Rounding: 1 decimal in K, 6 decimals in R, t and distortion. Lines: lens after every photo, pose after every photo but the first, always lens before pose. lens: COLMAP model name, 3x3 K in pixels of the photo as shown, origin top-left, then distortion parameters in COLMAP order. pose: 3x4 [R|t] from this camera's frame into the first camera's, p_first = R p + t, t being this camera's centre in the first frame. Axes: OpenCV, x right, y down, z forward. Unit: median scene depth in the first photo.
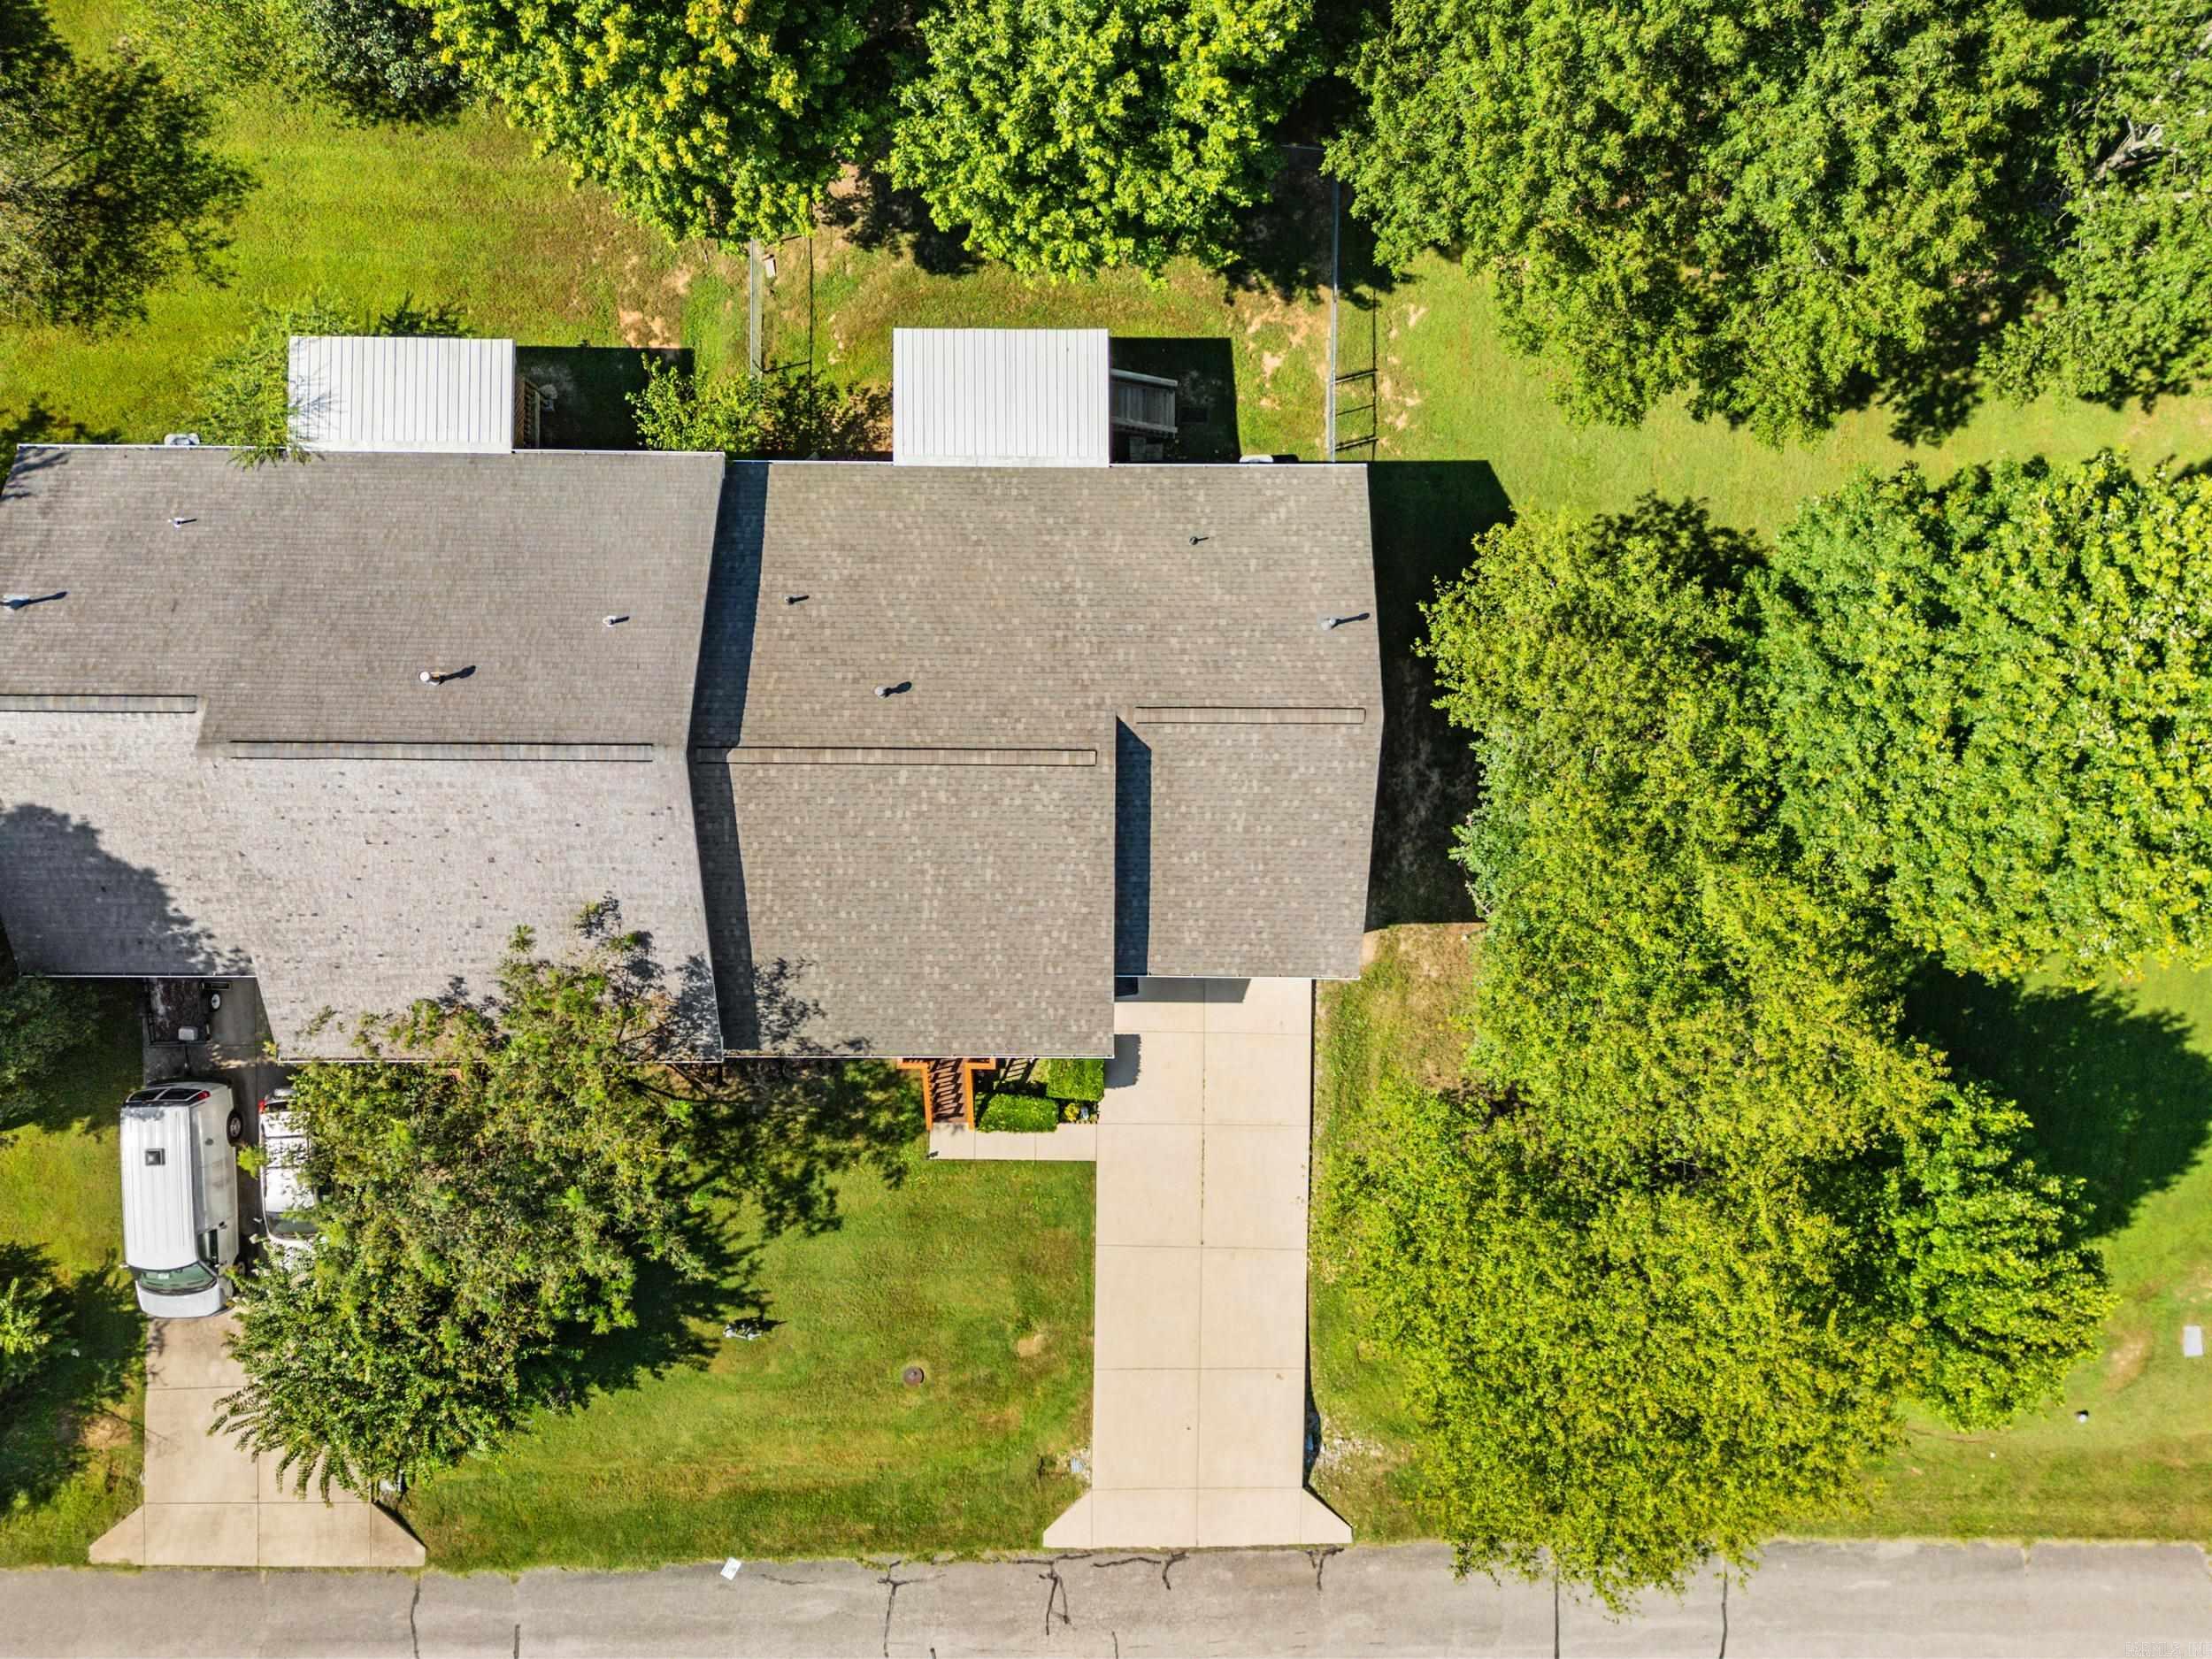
lens RADIAL K [[1632.5, 0, 1106.0], [0, 1632.5, 829.5], [0, 0, 1]] dist [0.078879, -0.088440]
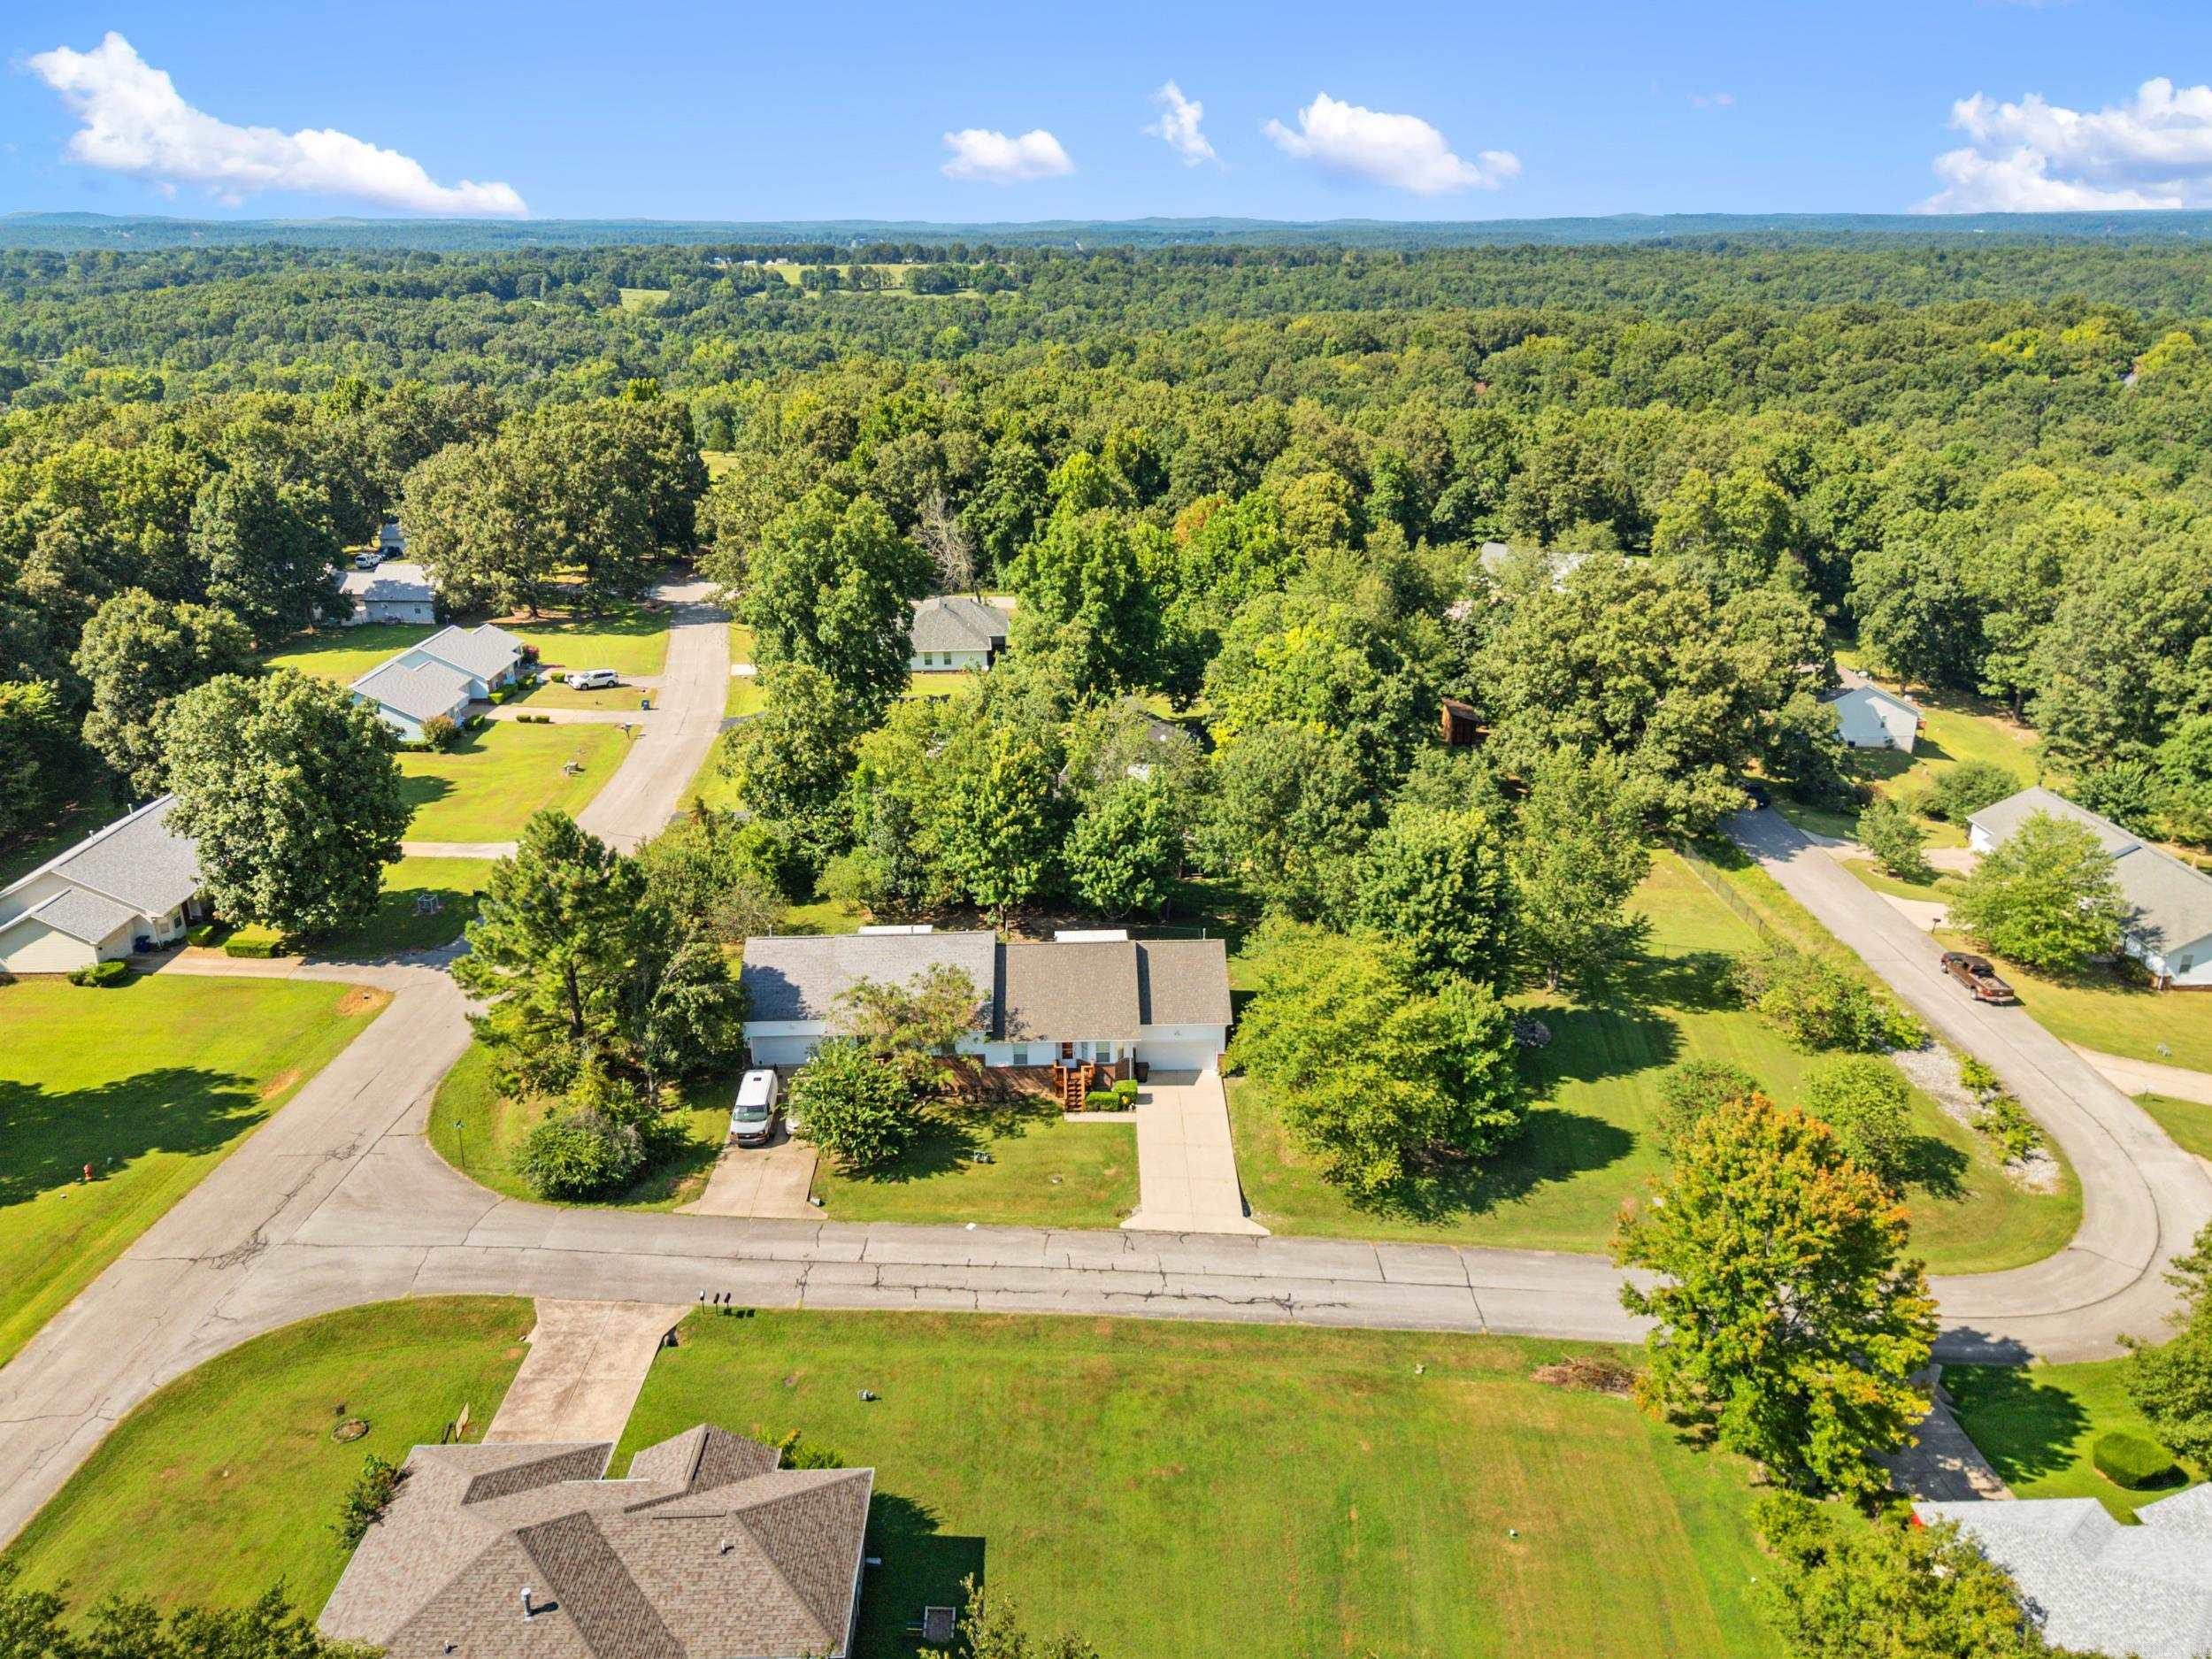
lens RADIAL K [[1632.5, 0, 1106.0], [0, 1632.5, 829.5], [0, 0, 1]] dist [0.078879, -0.088440]
pose [[0.999507, -0.013935, 0.028137, -0.108887], [0.031120, 0.320641, -0.946689, 2.256198], [0.004170, 0.947098, 0.320917, -0.128981]]
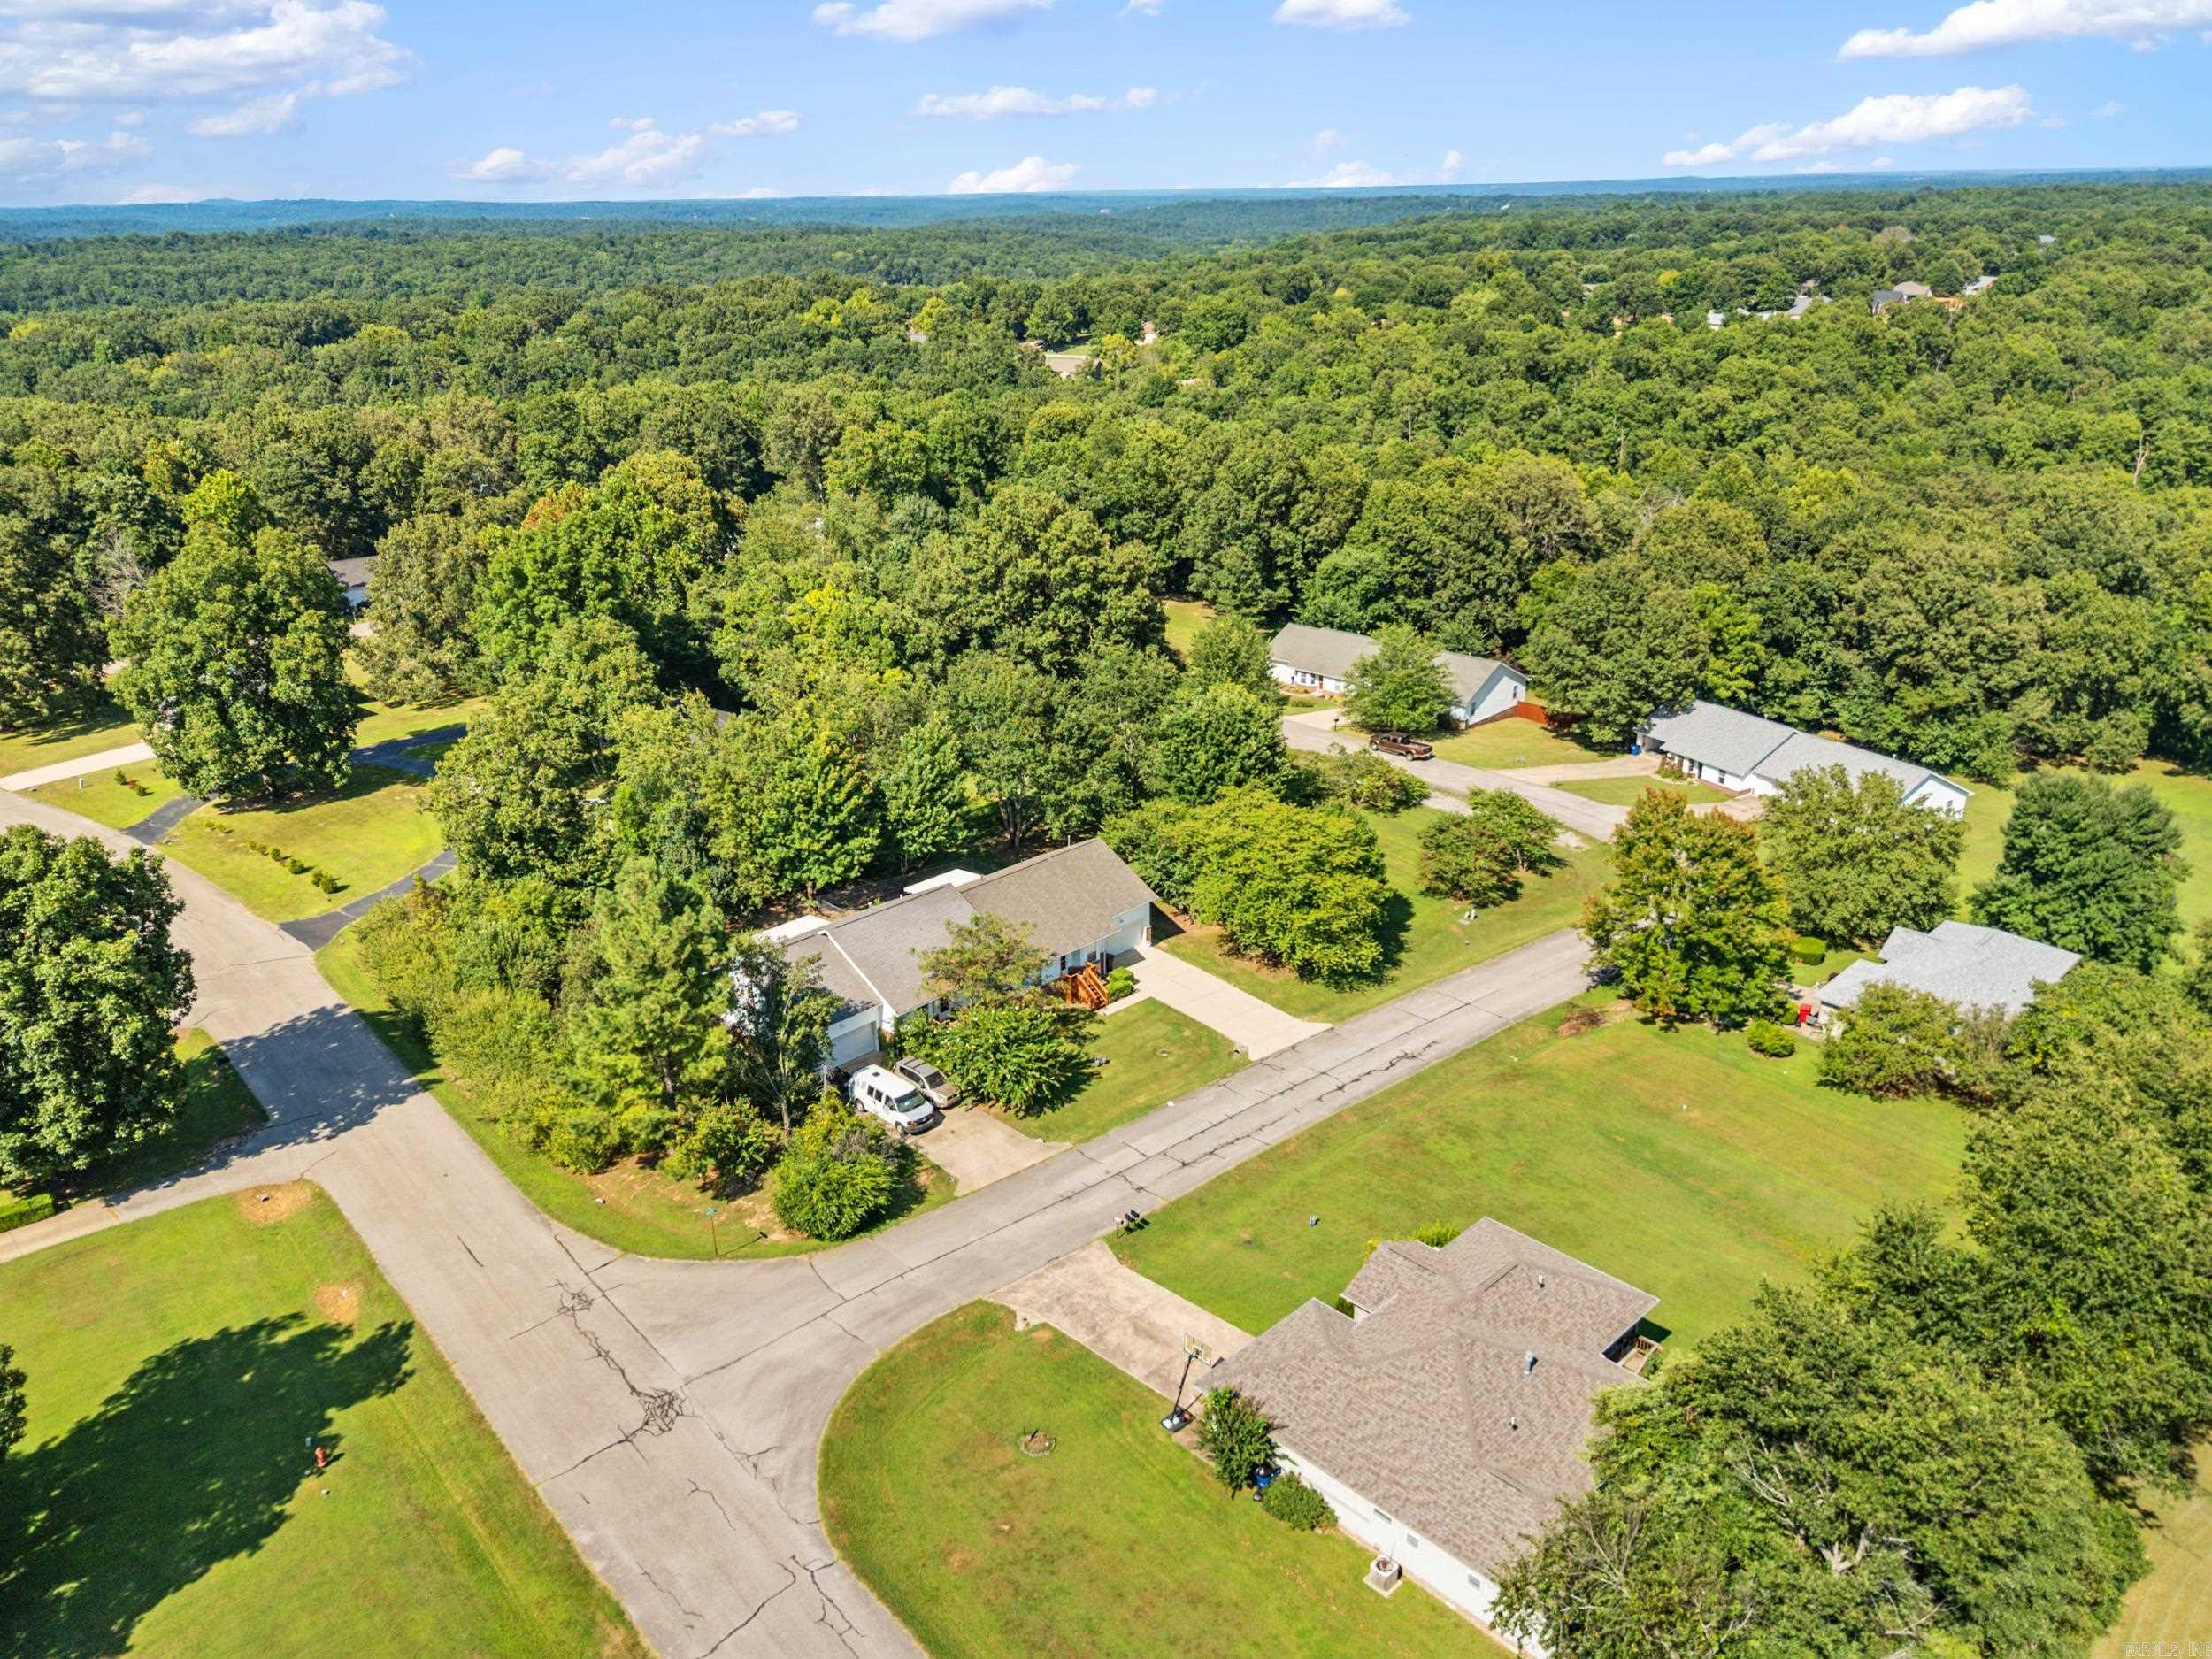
lens RADIAL K [[1632.5, 0, 1106.0], [0, 1632.5, 829.5], [0, 0, 1]] dist [0.078879, -0.088440]
pose [[0.704292, -0.262794, 0.659478, -1.699372], [0.709207, 0.219127, -0.670081, 1.841723], [0.031583, 0.939640, 0.340705, -0.137308]]
